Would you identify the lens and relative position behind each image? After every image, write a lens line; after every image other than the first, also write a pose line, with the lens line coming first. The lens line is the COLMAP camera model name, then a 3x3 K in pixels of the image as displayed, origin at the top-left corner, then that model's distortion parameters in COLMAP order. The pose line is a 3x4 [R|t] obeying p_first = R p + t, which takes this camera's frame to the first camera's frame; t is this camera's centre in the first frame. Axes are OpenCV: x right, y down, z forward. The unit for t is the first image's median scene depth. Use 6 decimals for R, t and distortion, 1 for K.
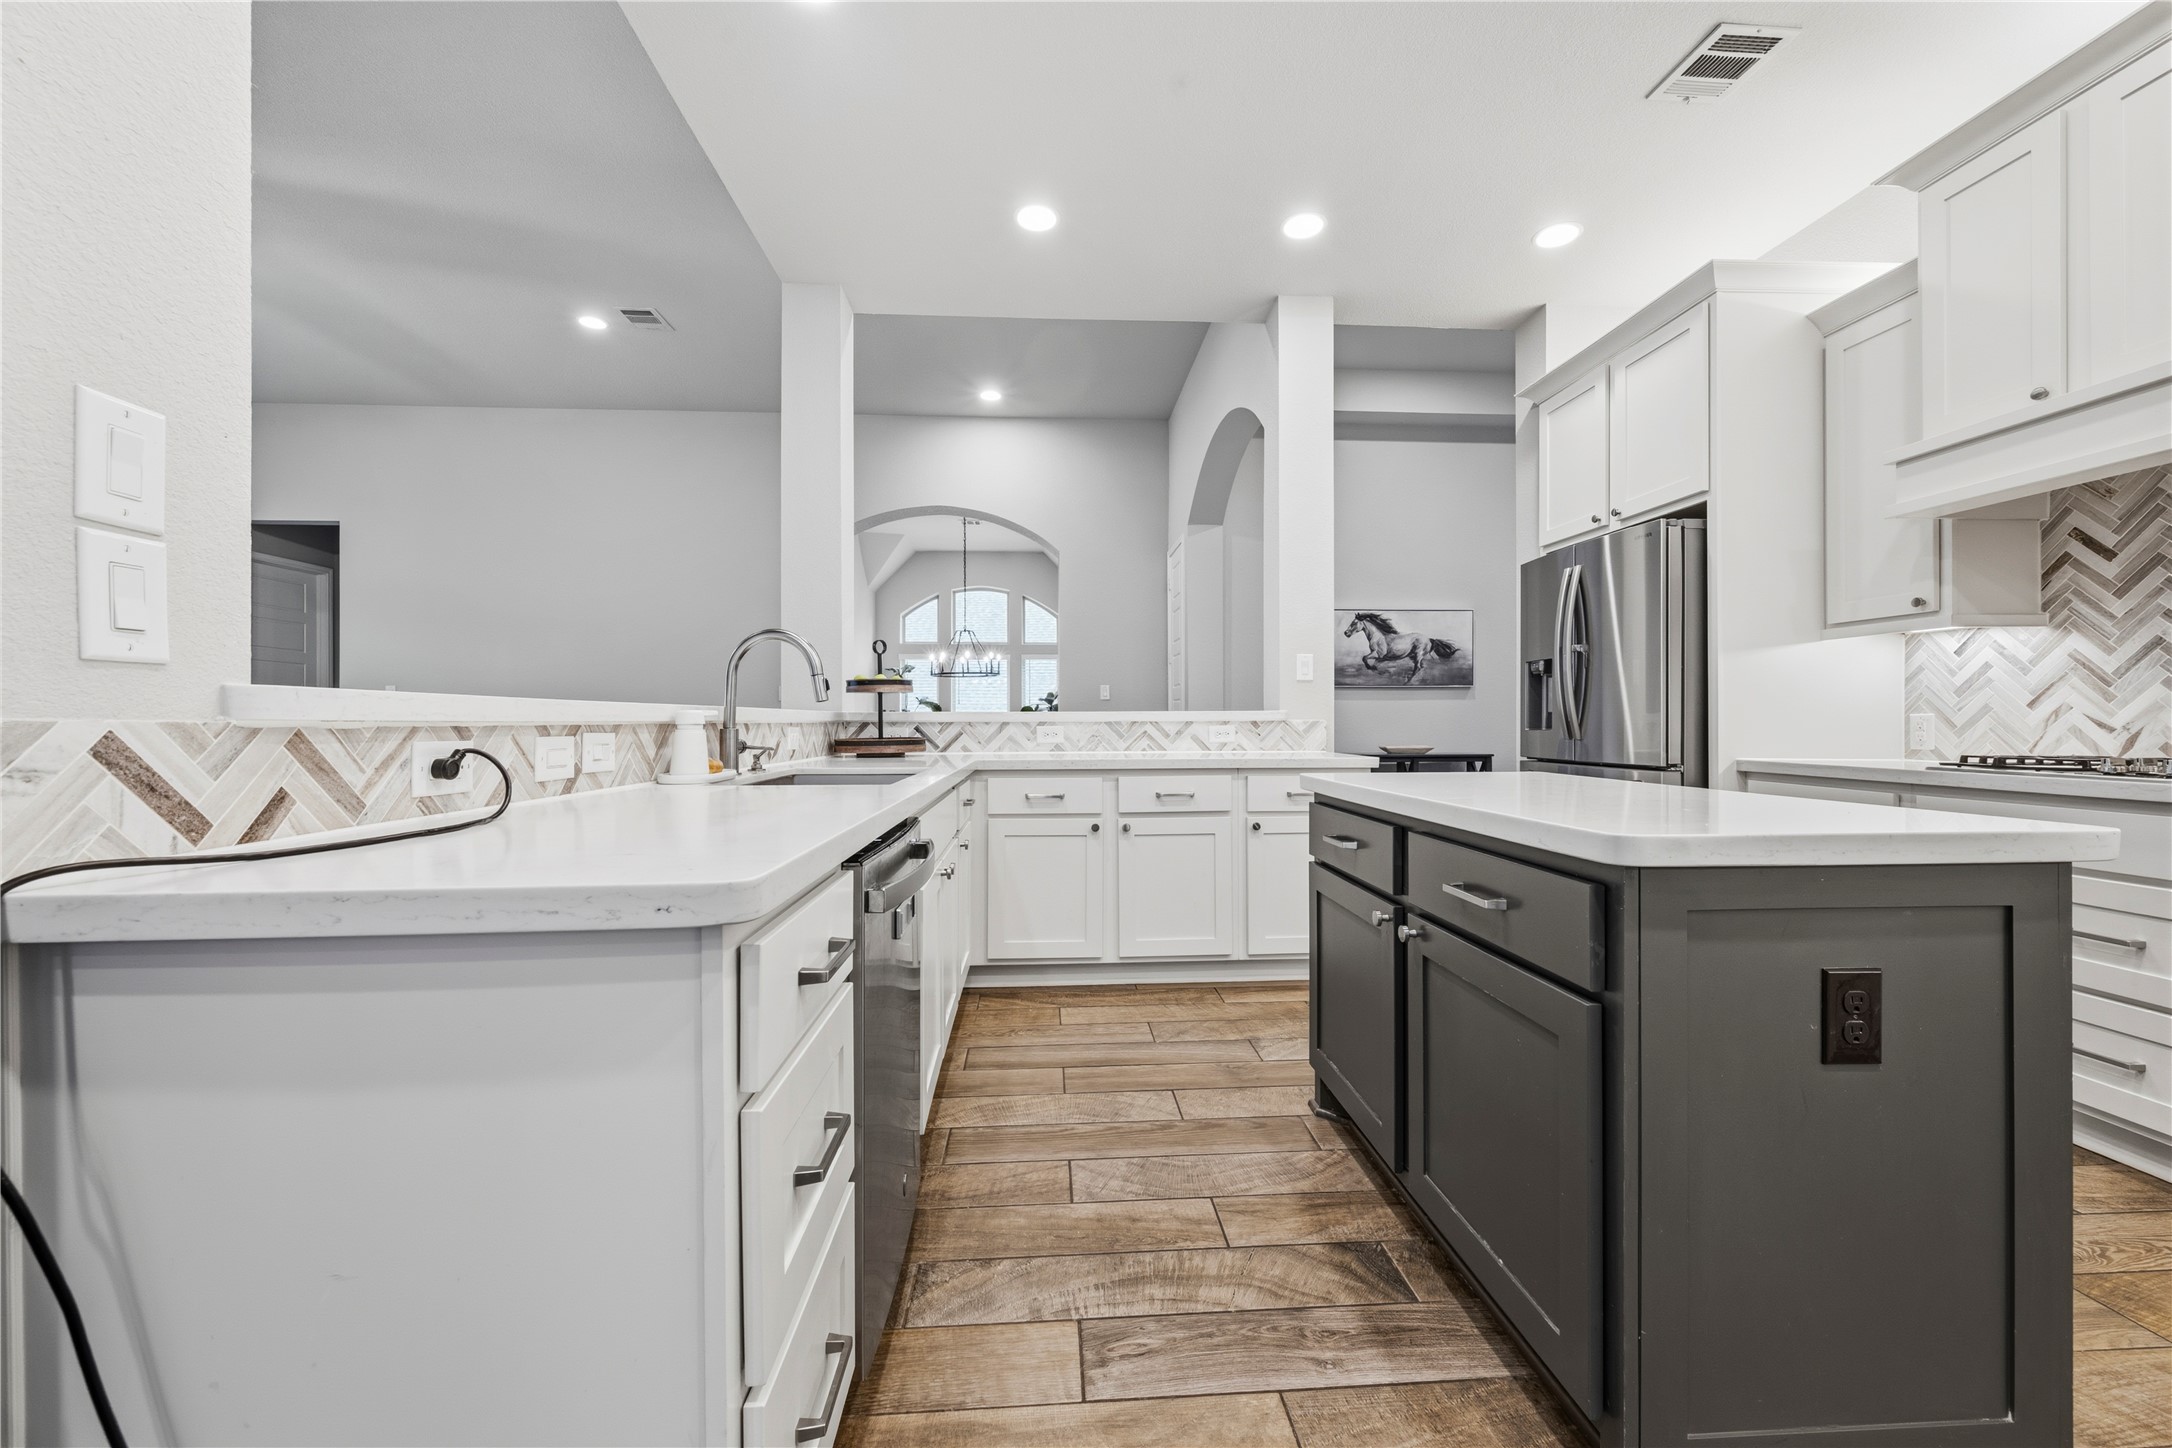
lens RADIAL K [[847.9, 0, 1088.5], [0, 847.9, 724.6], [0, 0, 1]] dist [-0.002635, 0.000787]
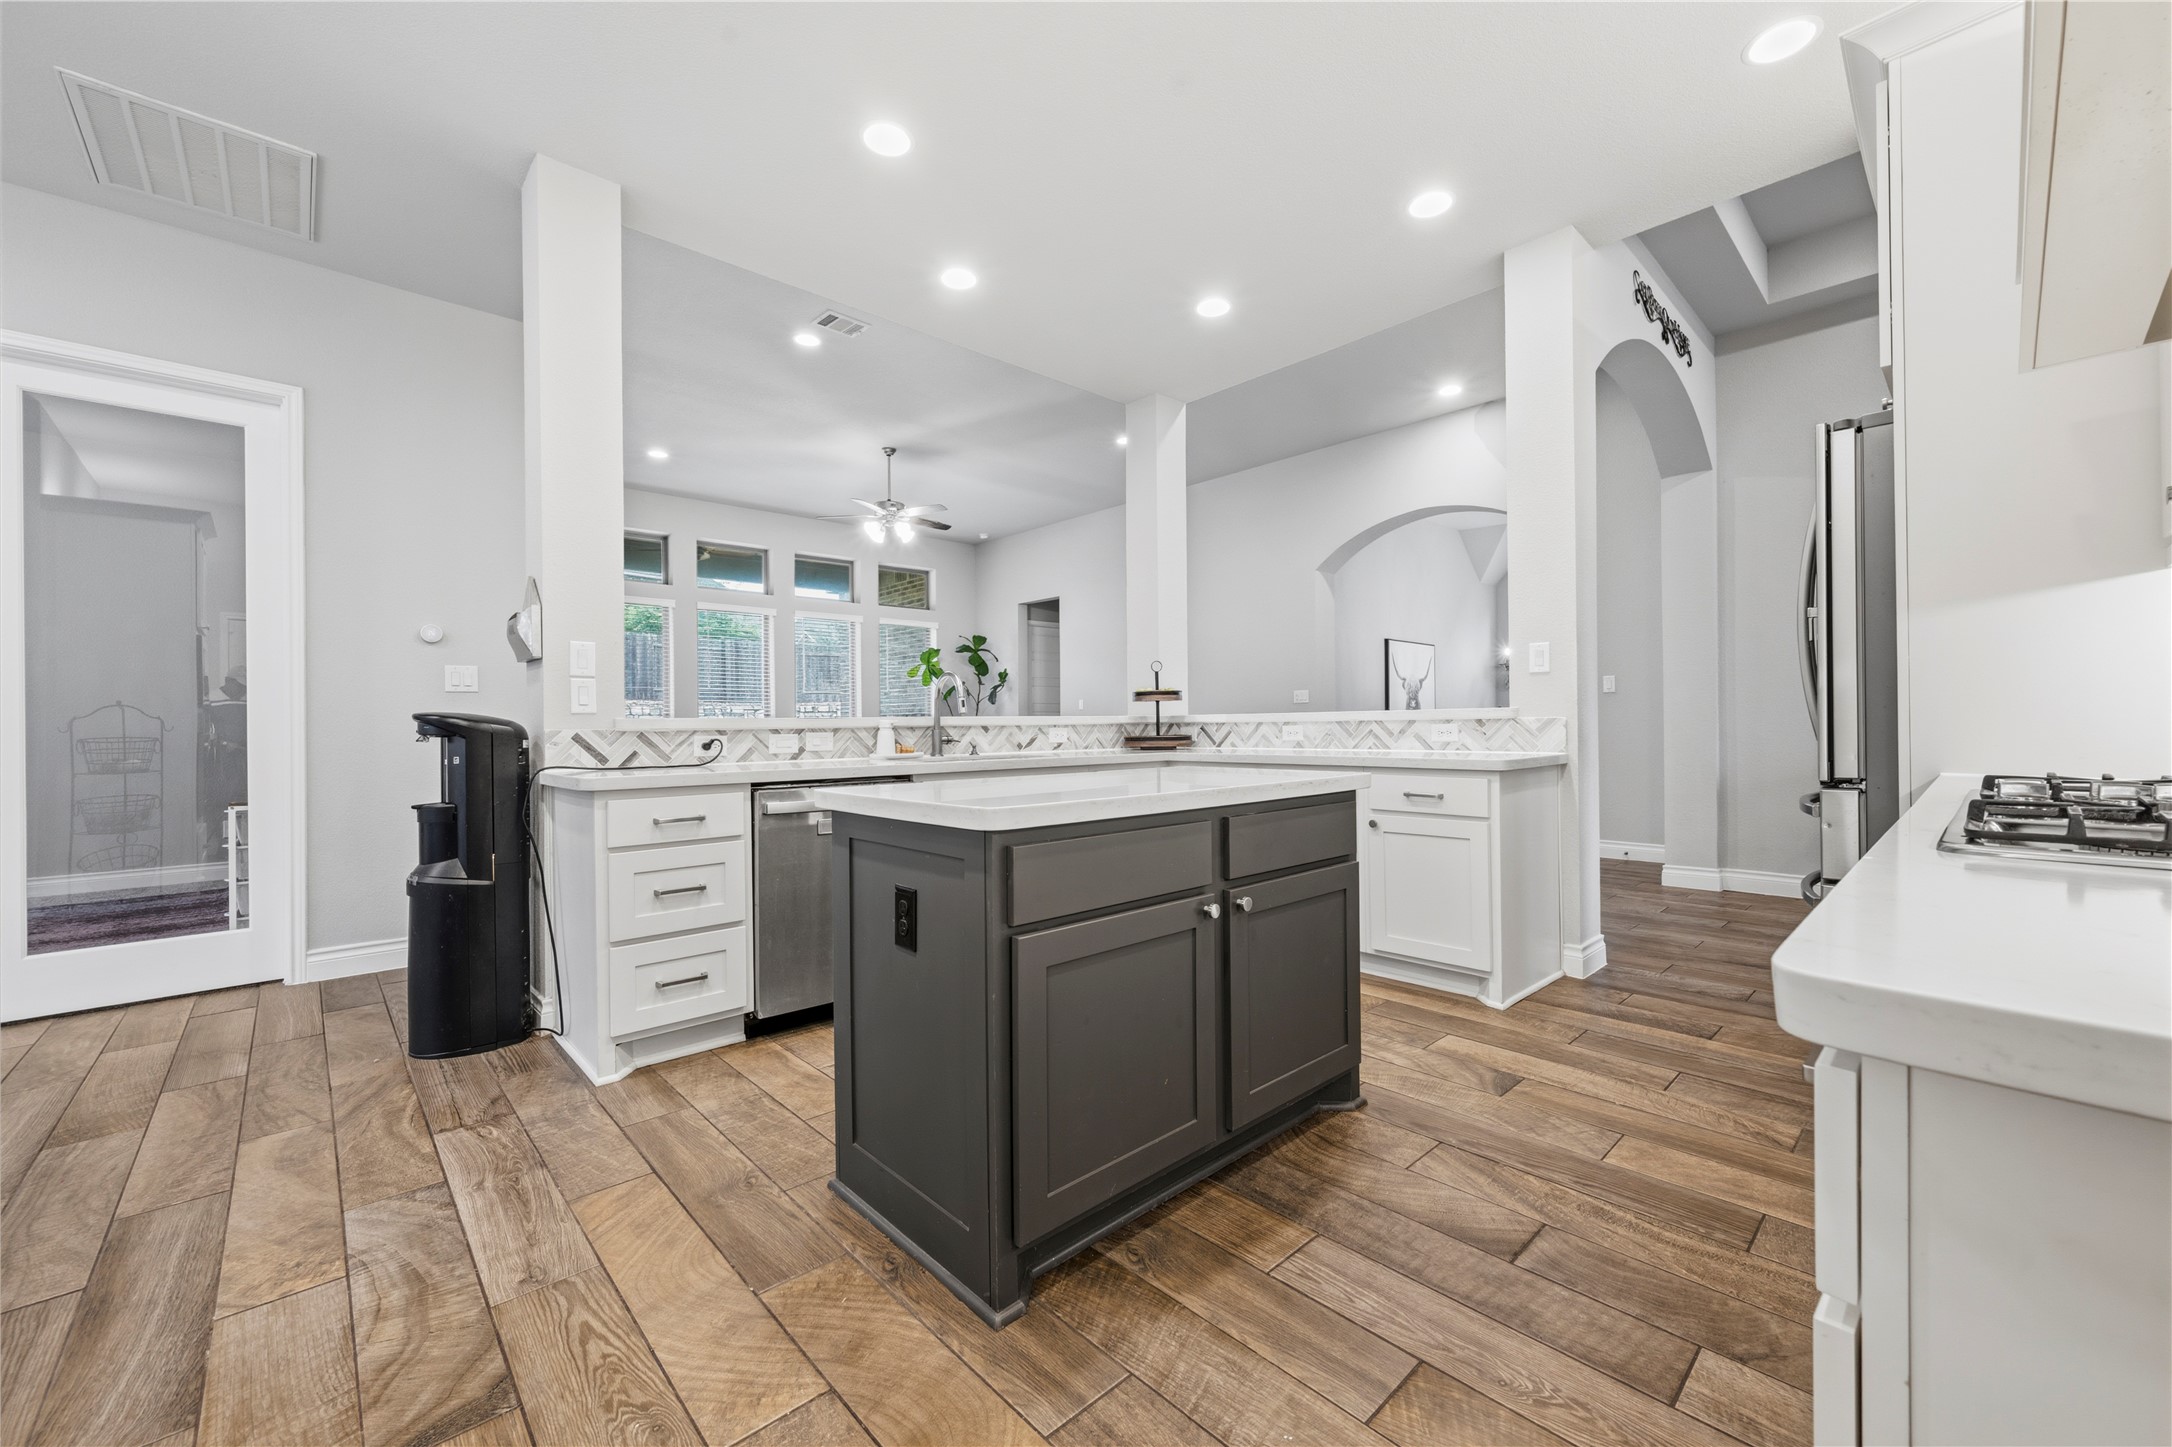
lens RADIAL K [[847.9, 0, 1087.7], [0, 847.9, 718.4], [0, 0, 1]] dist [-0.002635, 0.000787]
pose [[0.635615, -0.010586, -0.771934, 0.856188], [0.008356, 0.999942, -0.006832, -0.002971], [0.771961, -0.002108, 0.635666, 0.099274]]
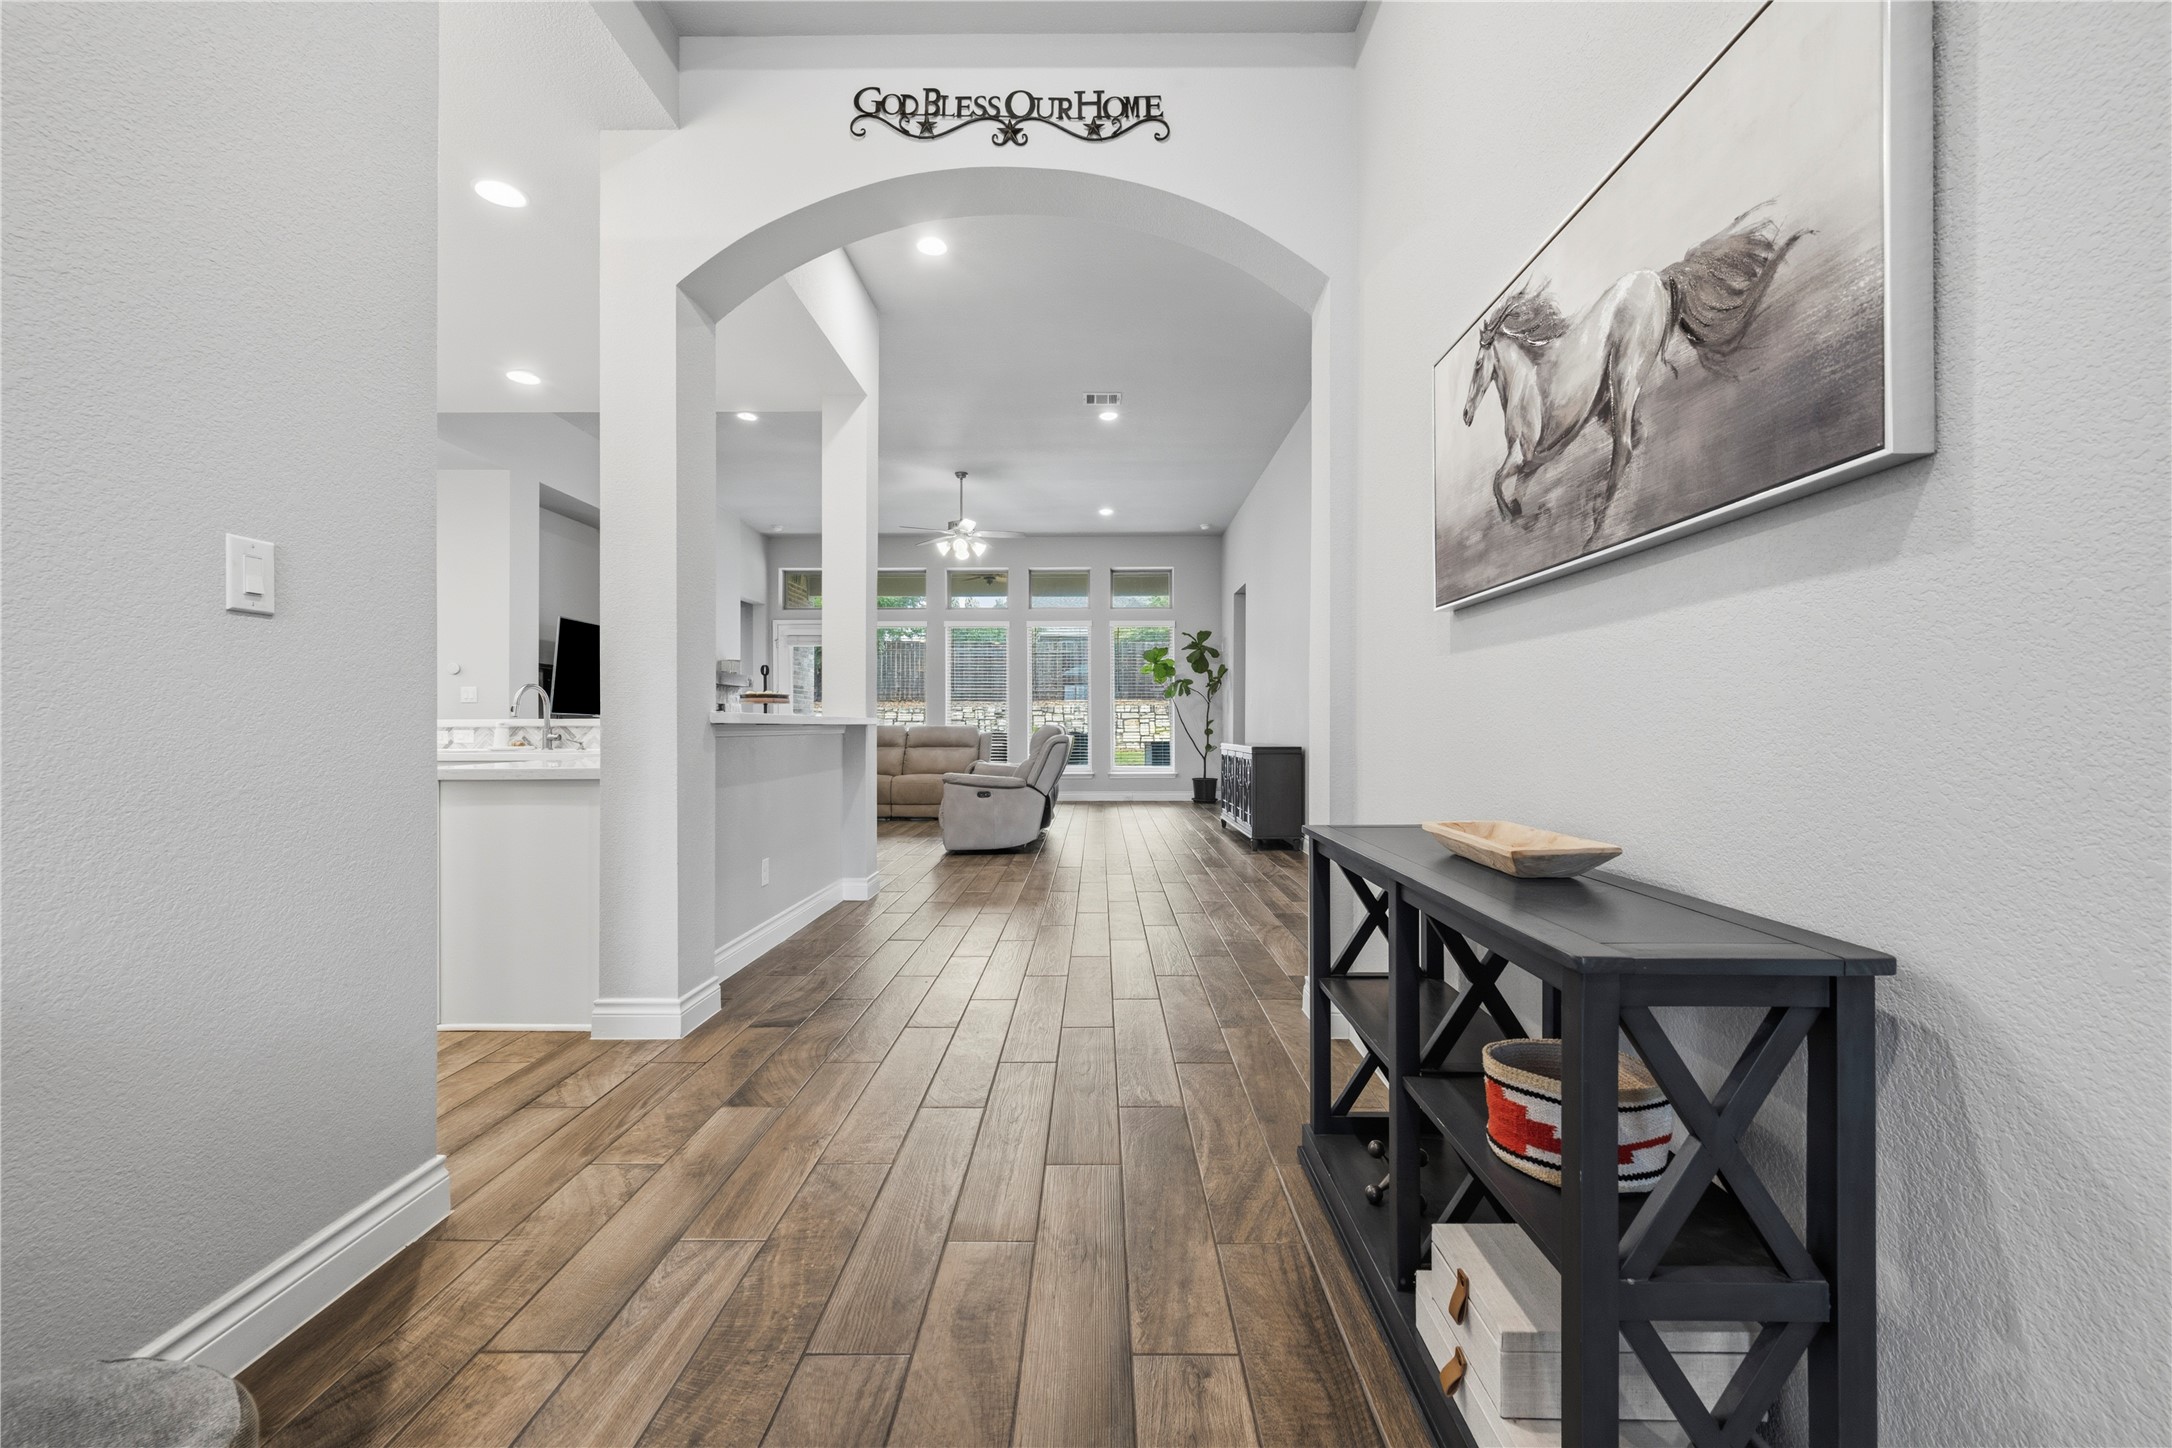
lens RADIAL K [[847.9, 0, 1082.5], [0, 847.9, 724.0], [0, 0, 1]] dist [-0.002635, 0.000787]
pose [[-0.068064, 0.001313, -0.997680, 1.310236], [-0.000090, 0.999999, 0.001322, -0.009450], [0.997681, 0.000180, -0.068064, 1.960060]]
